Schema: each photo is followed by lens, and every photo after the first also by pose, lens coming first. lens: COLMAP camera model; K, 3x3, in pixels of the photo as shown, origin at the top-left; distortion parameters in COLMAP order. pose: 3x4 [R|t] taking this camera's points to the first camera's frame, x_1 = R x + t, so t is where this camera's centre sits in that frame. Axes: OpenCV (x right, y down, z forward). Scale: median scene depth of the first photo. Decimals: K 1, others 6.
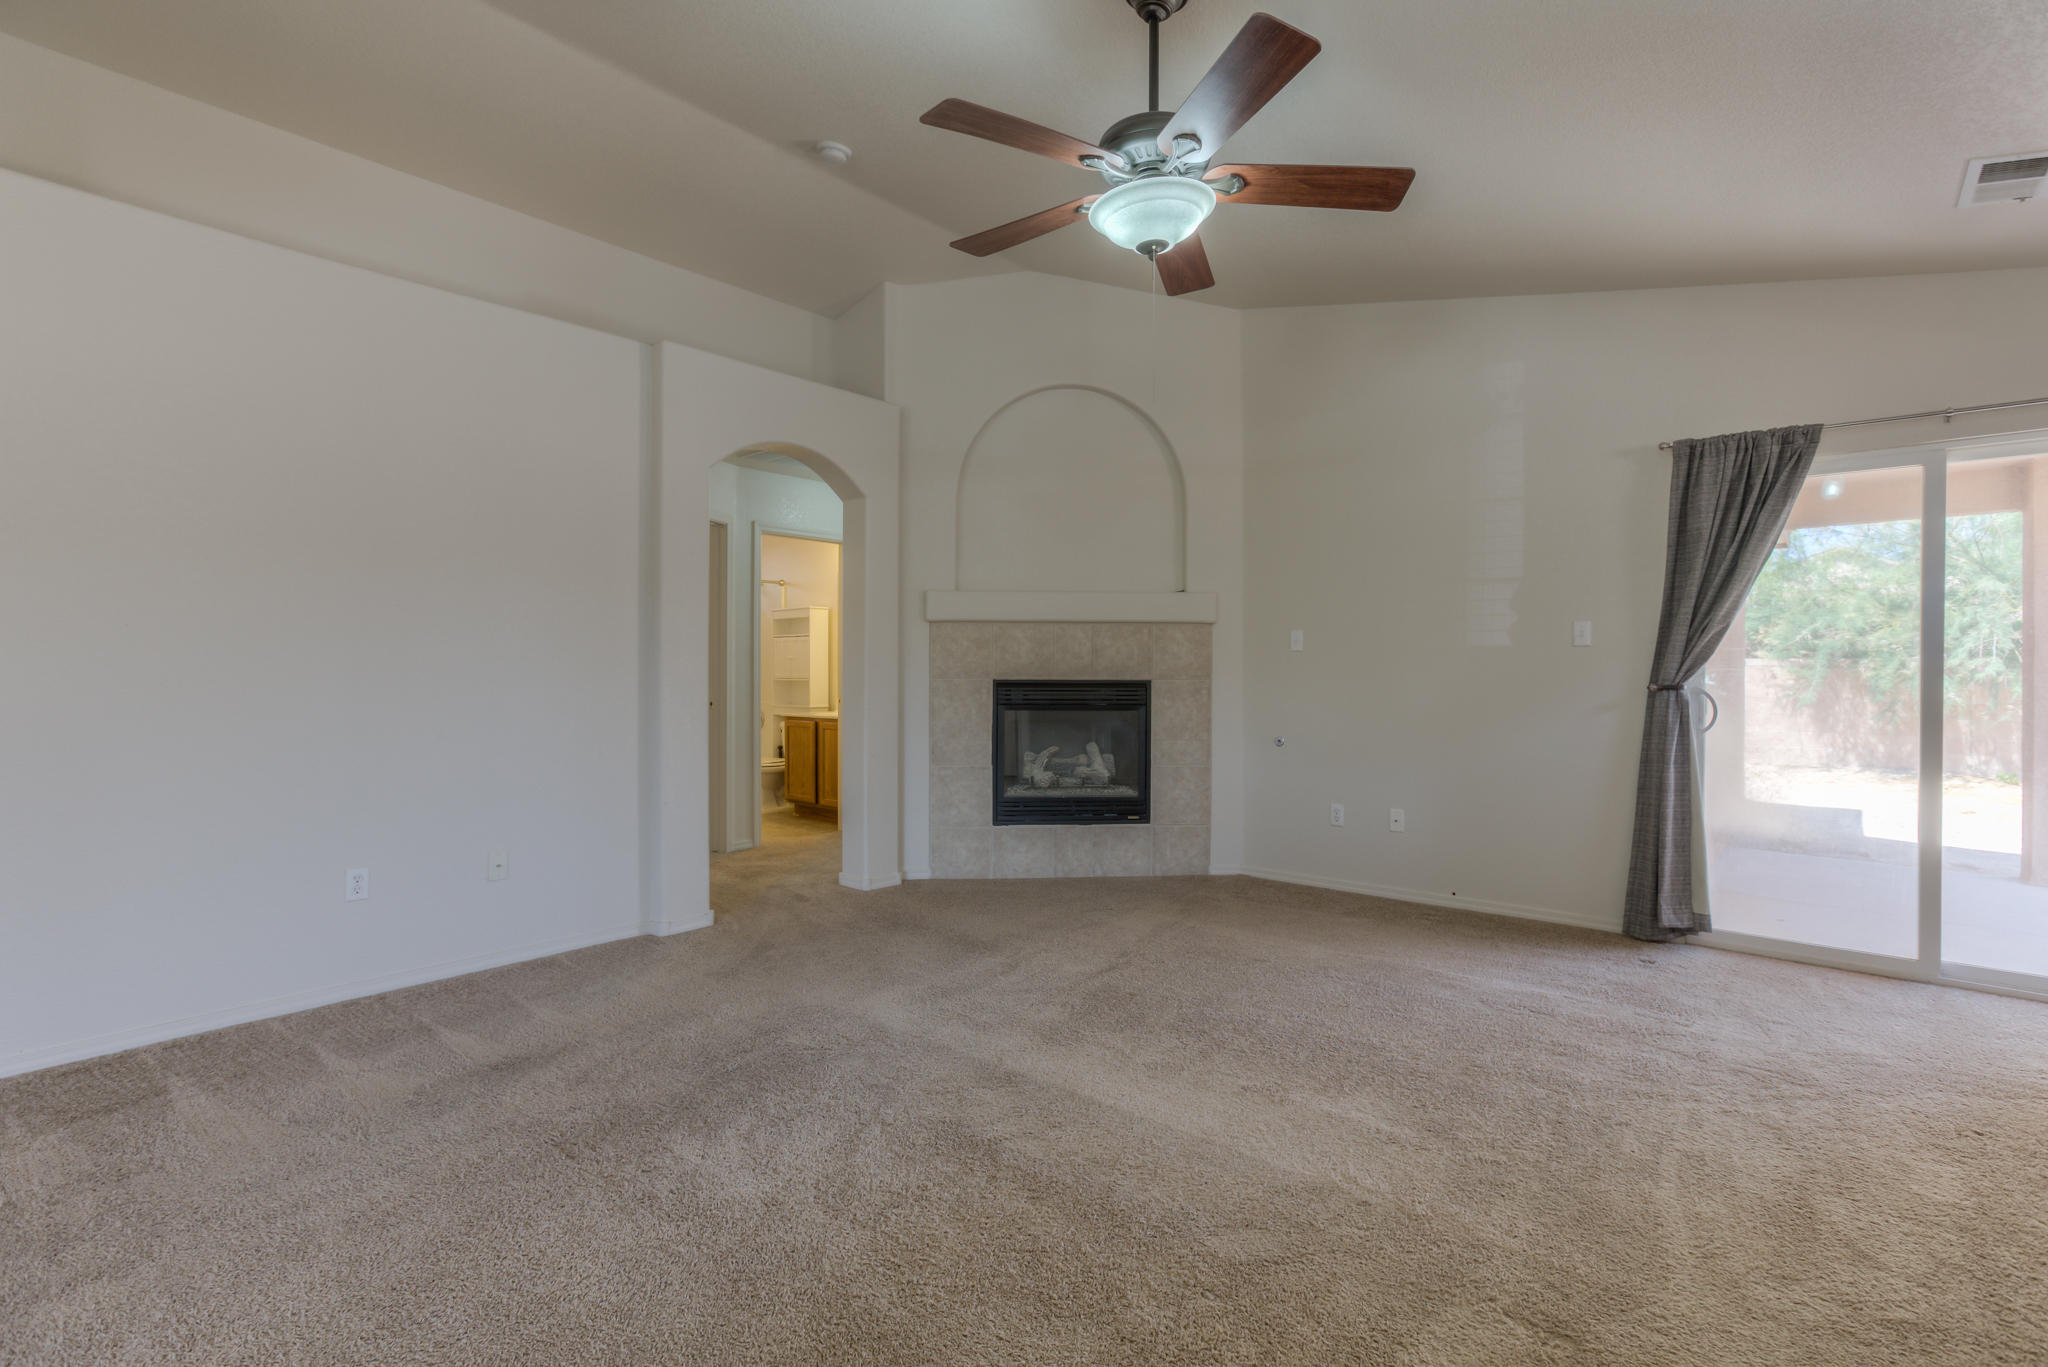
lens RADIAL K [[936.8, 0, 1026.0], [0, 936.8, 669.2], [0, 0, 1]] dist [-0.005527, 0.001274]
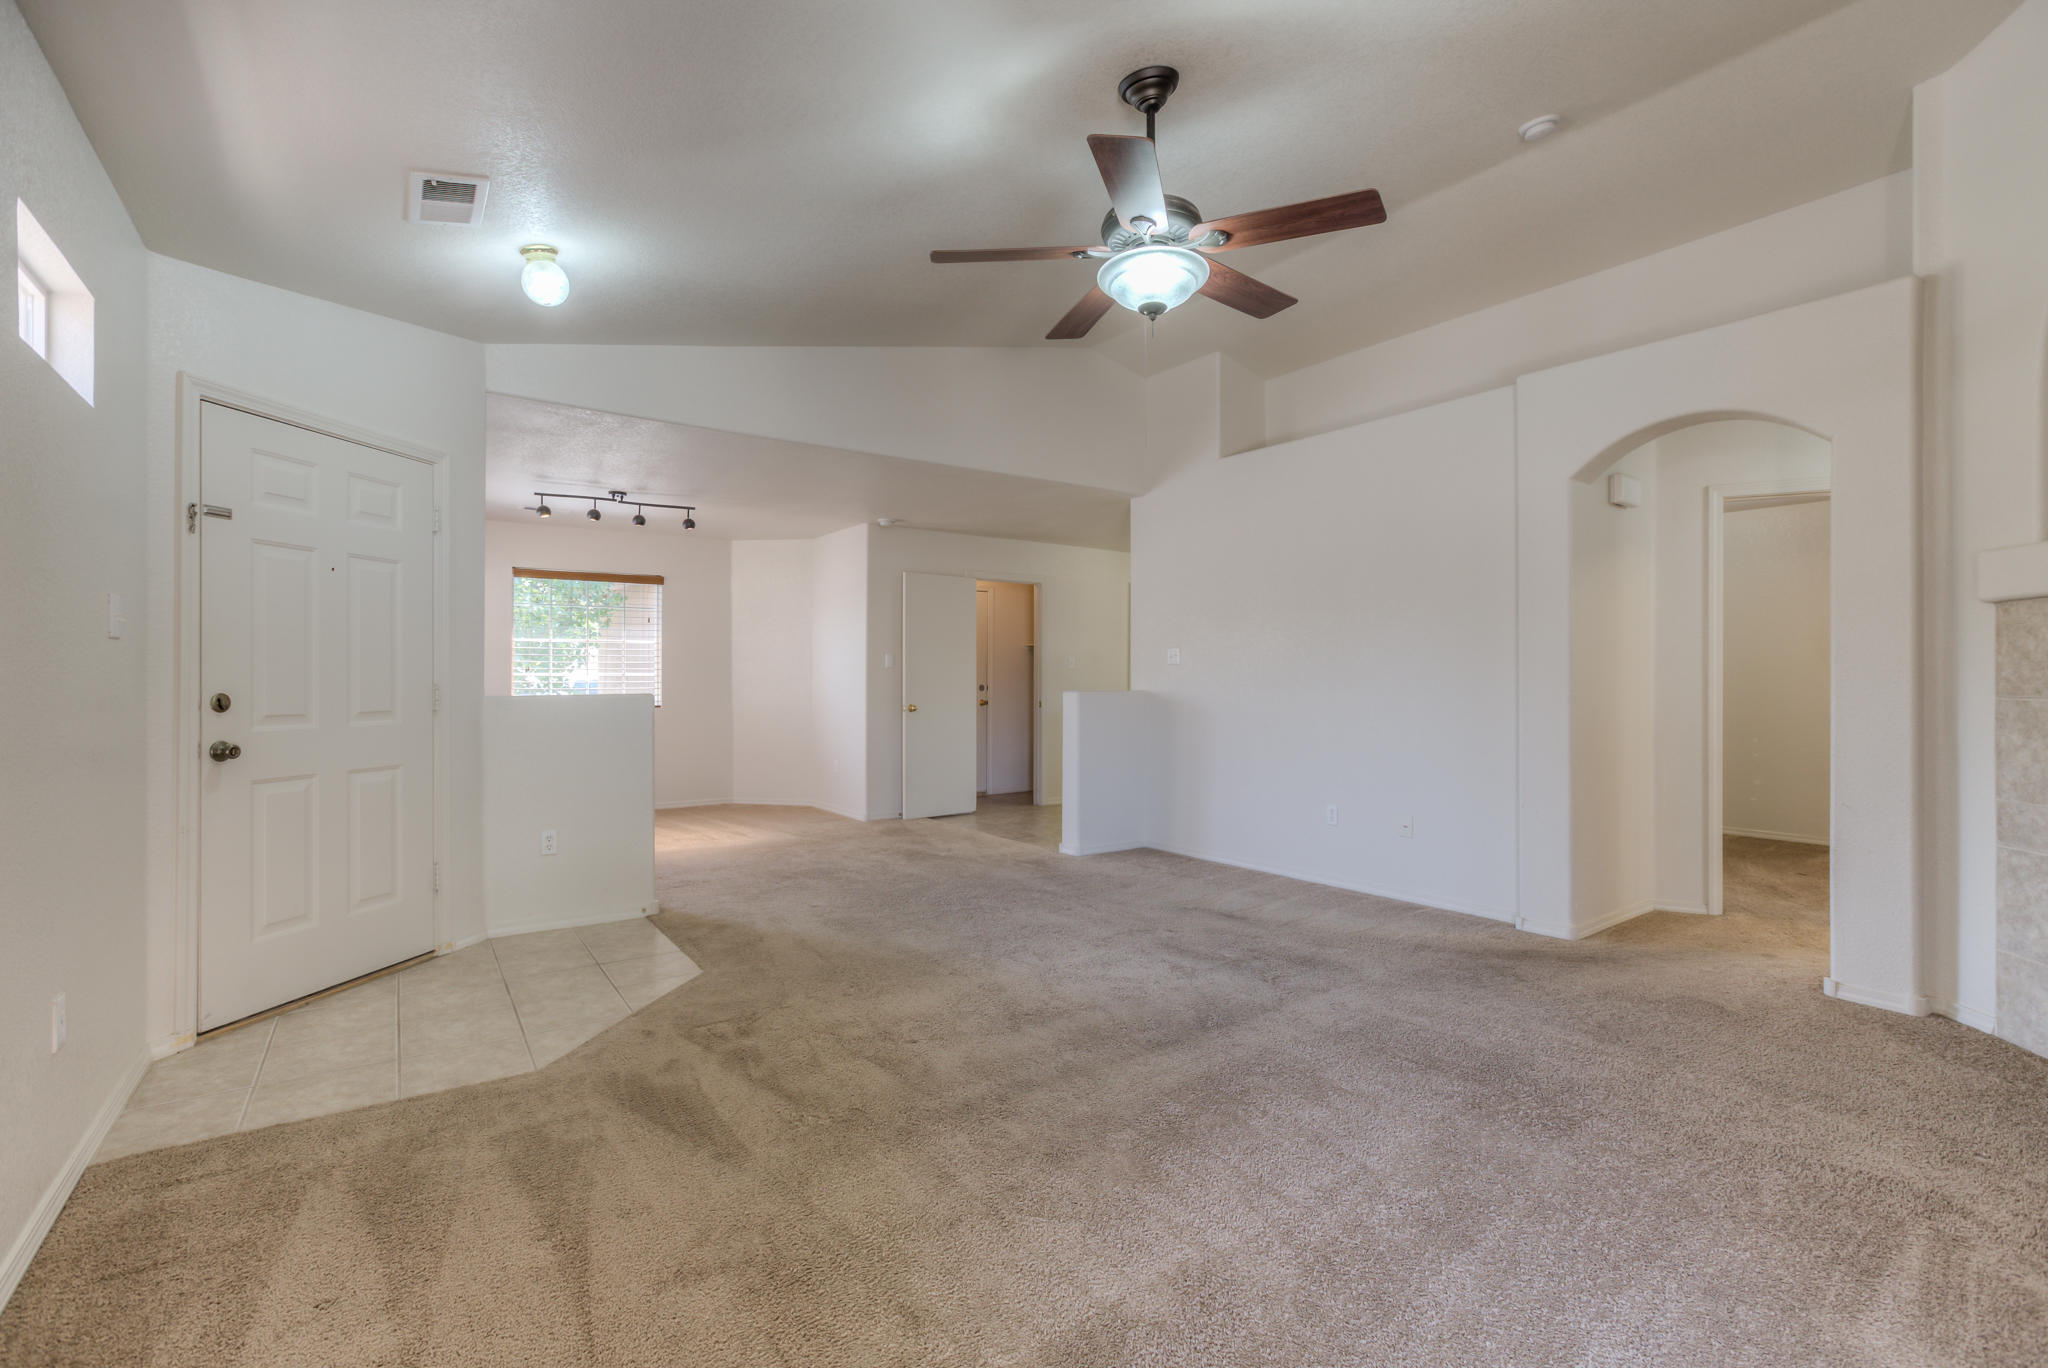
lens RADIAL K [[936.8, 0, 1034.6], [0, 936.8, 684.9], [0, 0, 1]] dist [-0.005527, 0.001274]
pose [[-0.227405, 0.002542, -0.973797, 0.608773], [0.001220, 0.999997, 0.002326, -0.000317], [0.973800, -0.000659, -0.227407, 0.538042]]
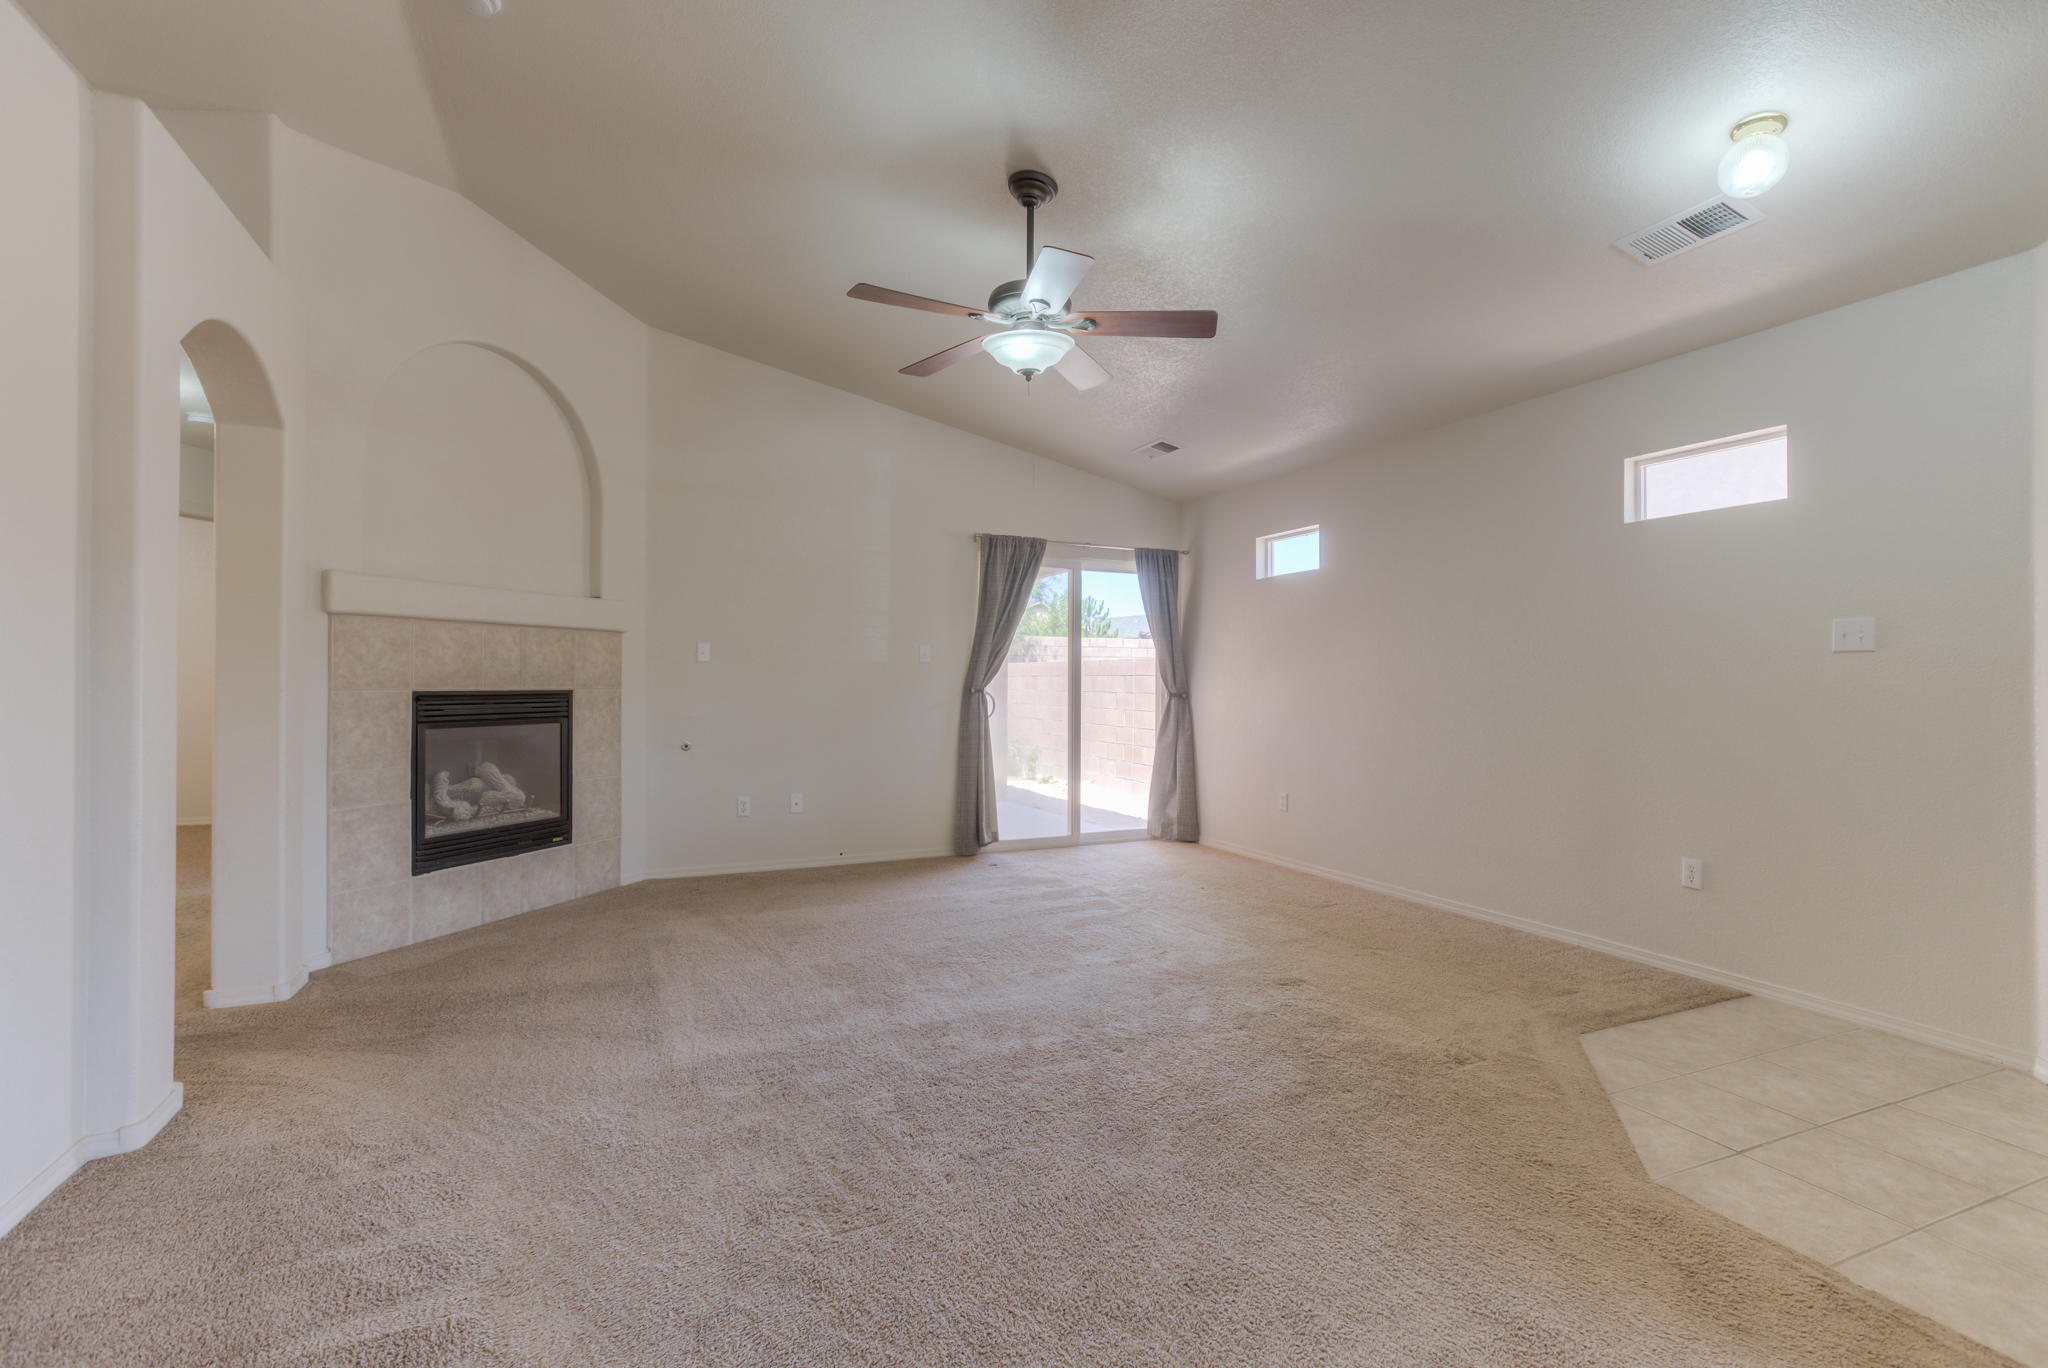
lens RADIAL K [[936.8, 0, 1009.3], [0, 936.8, 679.5], [0, 0, 1]] dist [-0.005527, 0.001274]
pose [[0.432778, -0.000582, 0.901501, -0.527456], [-0.002391, 0.999996, 0.001793, -0.001563], [-0.901498, -0.002931, 0.432774, 0.206129]]
